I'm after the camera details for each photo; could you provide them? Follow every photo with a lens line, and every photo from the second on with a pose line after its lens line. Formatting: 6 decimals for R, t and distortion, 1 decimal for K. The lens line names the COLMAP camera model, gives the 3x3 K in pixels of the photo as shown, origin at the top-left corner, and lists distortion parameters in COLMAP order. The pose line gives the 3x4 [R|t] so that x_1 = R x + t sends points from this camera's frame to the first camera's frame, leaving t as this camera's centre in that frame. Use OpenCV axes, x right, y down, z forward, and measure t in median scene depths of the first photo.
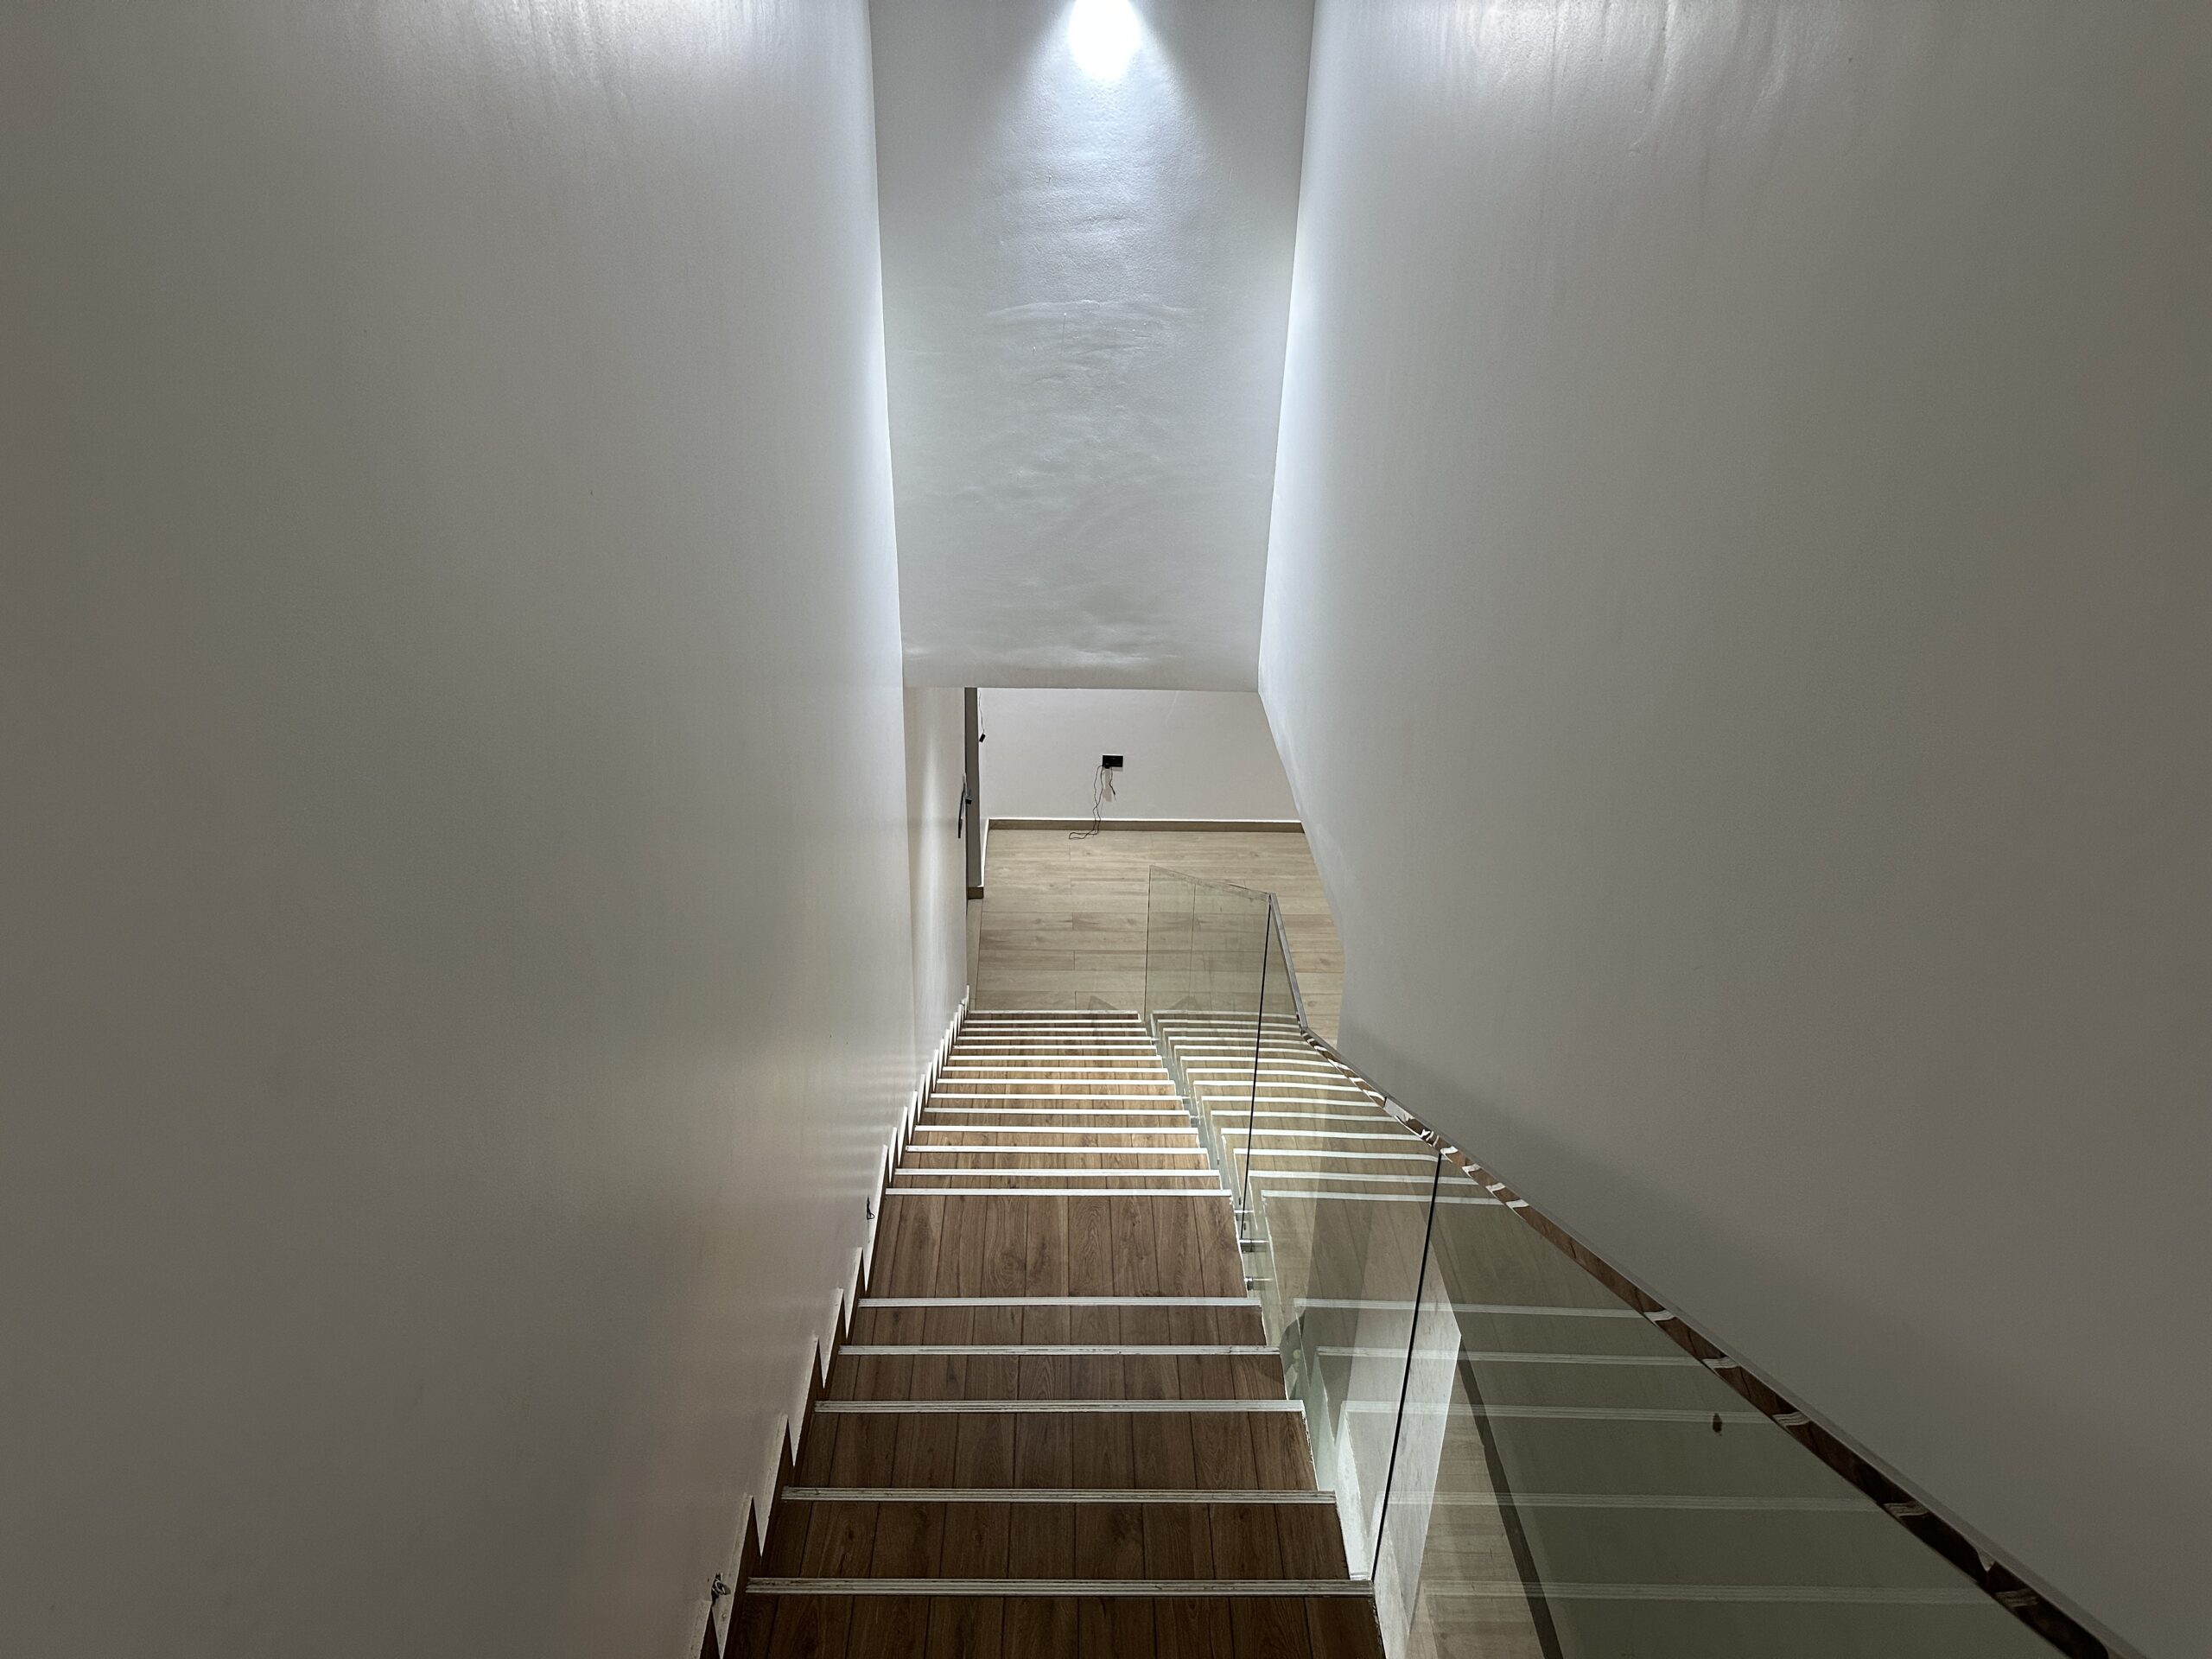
lens RADIAL K [[1537.5, 0, 1102.6], [0, 1537.5, 828.8], [0, 0, 1]] dist [0.152293, -0.327456]
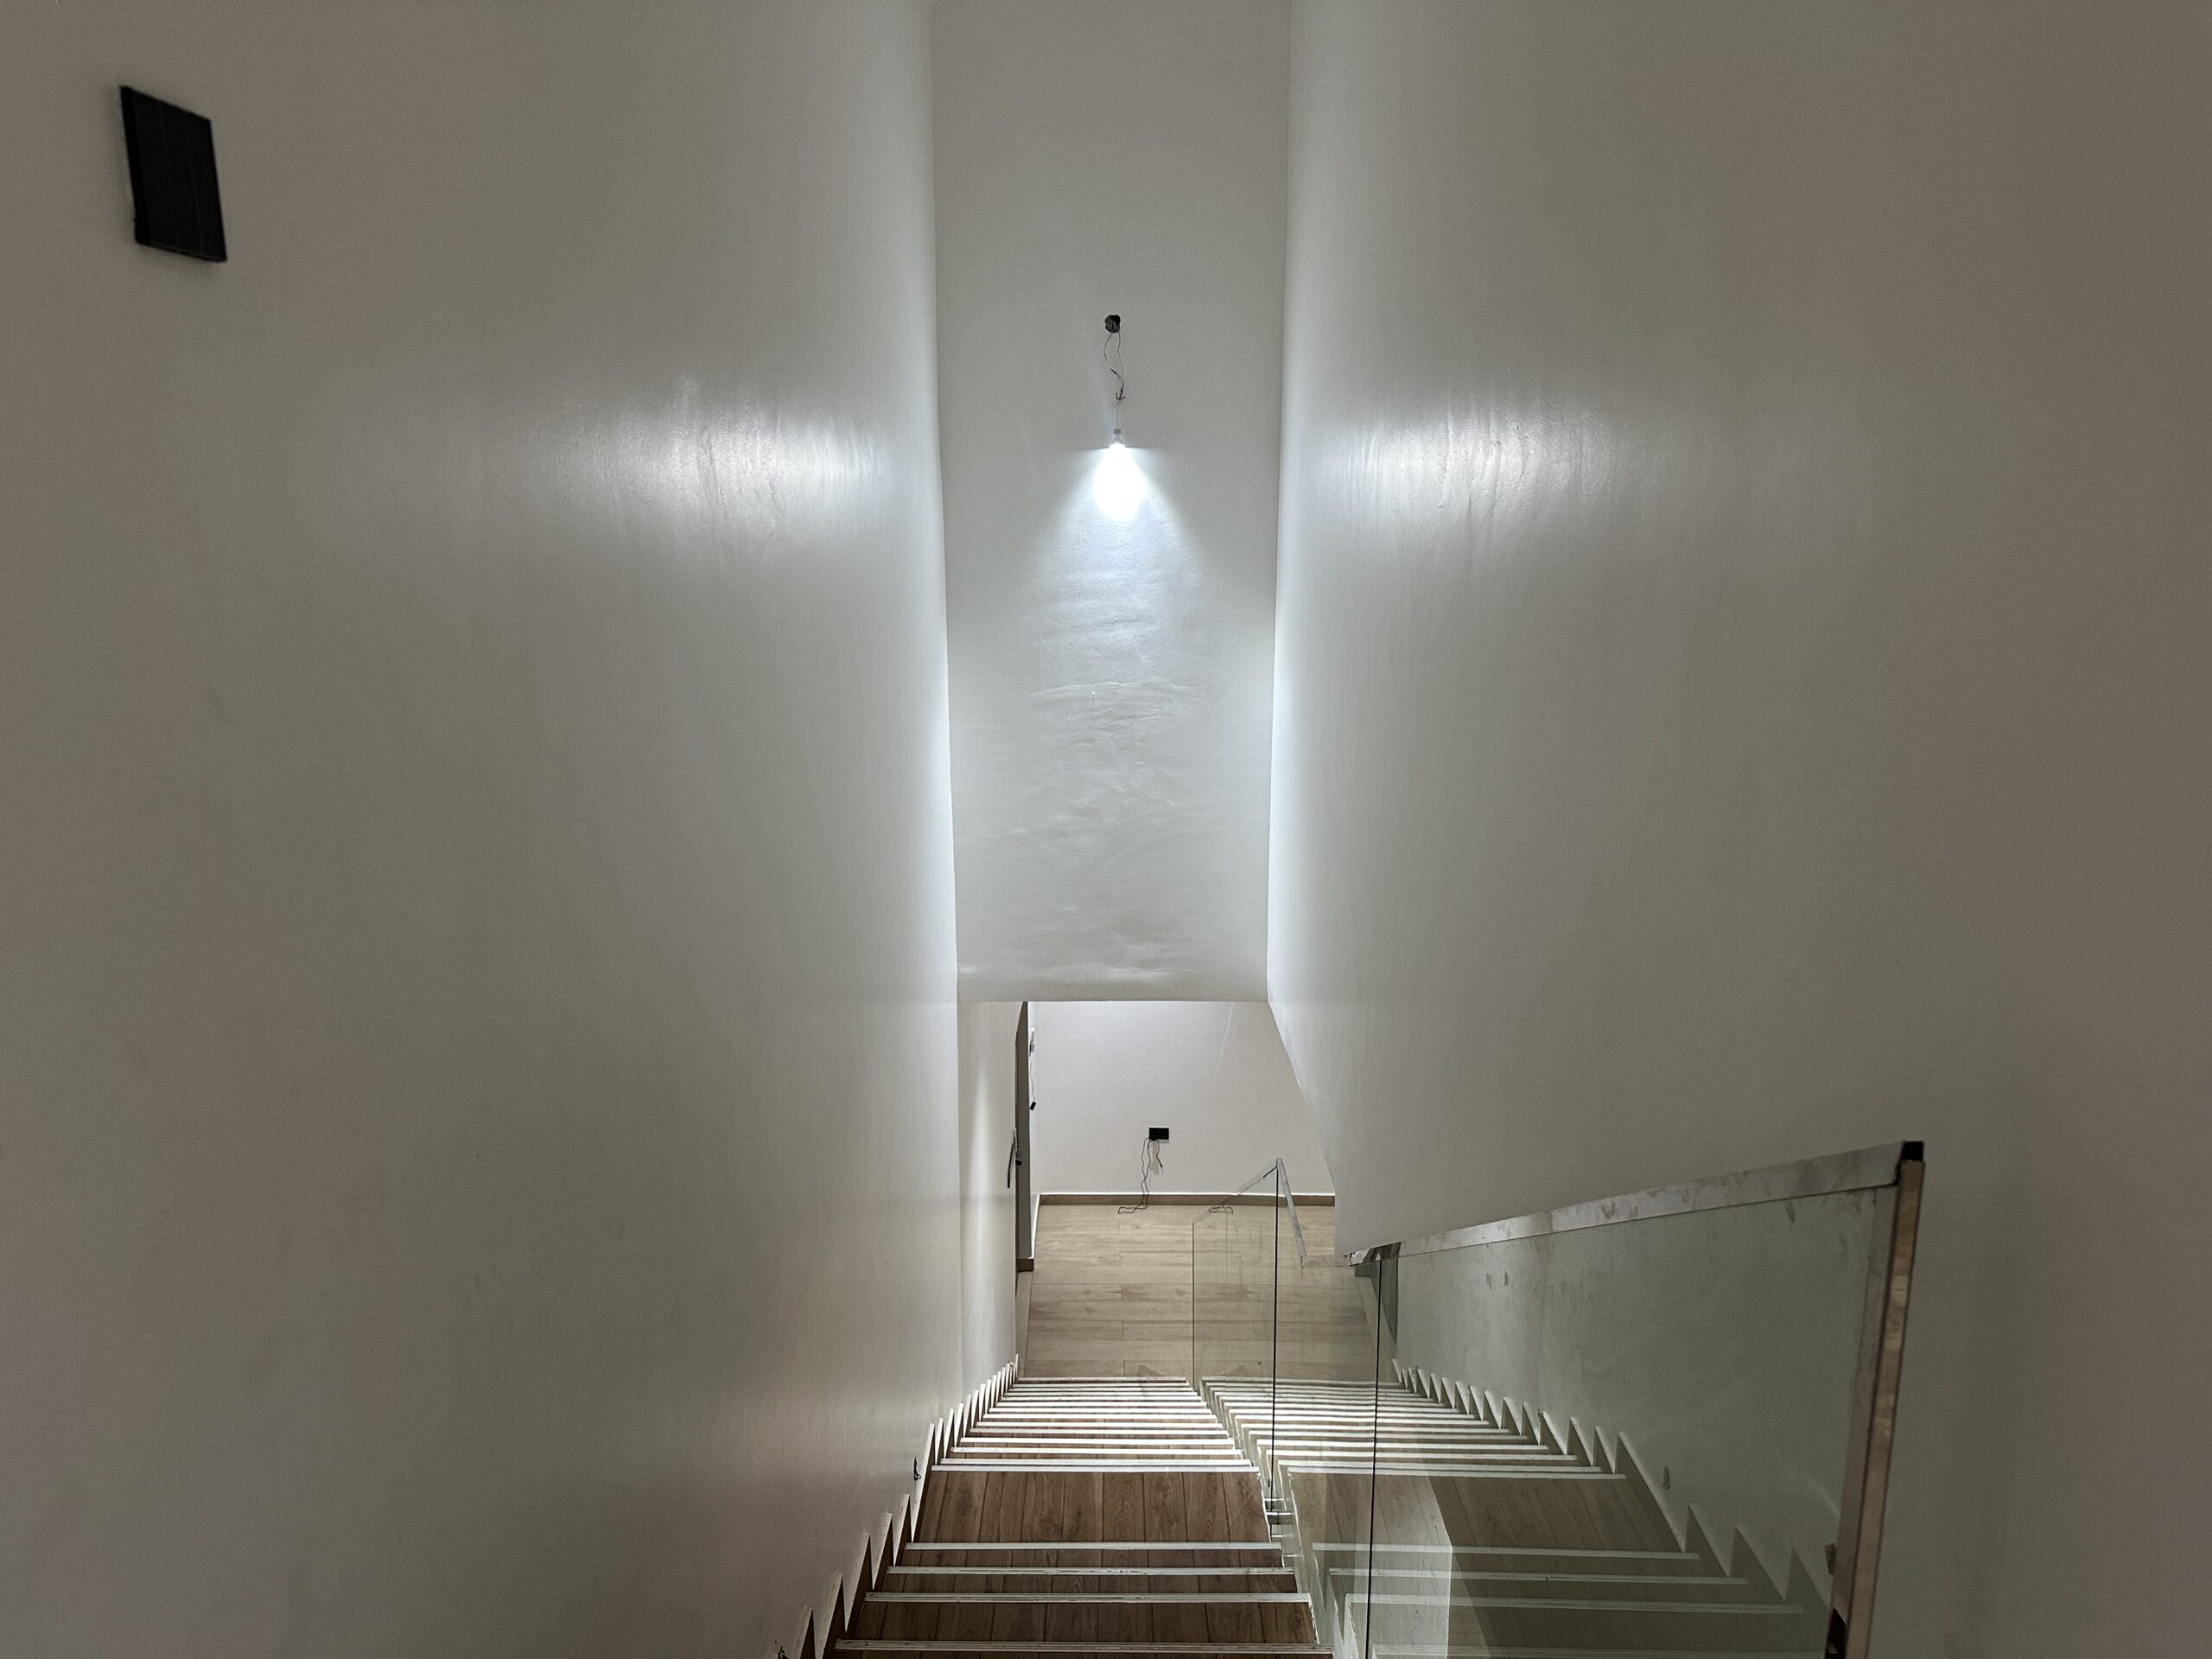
lens RADIAL K [[1555.1, 0, 1103.5], [0, 1555.1, 820.1], [0, 0, 1]] dist [0.151858, -0.172206]
pose [[0.999153, -0.021181, -0.035280, 0.025115], [0.010413, 0.959588, -0.281217, 0.114279], [0.039811, 0.280611, 0.958995, -0.162103]]
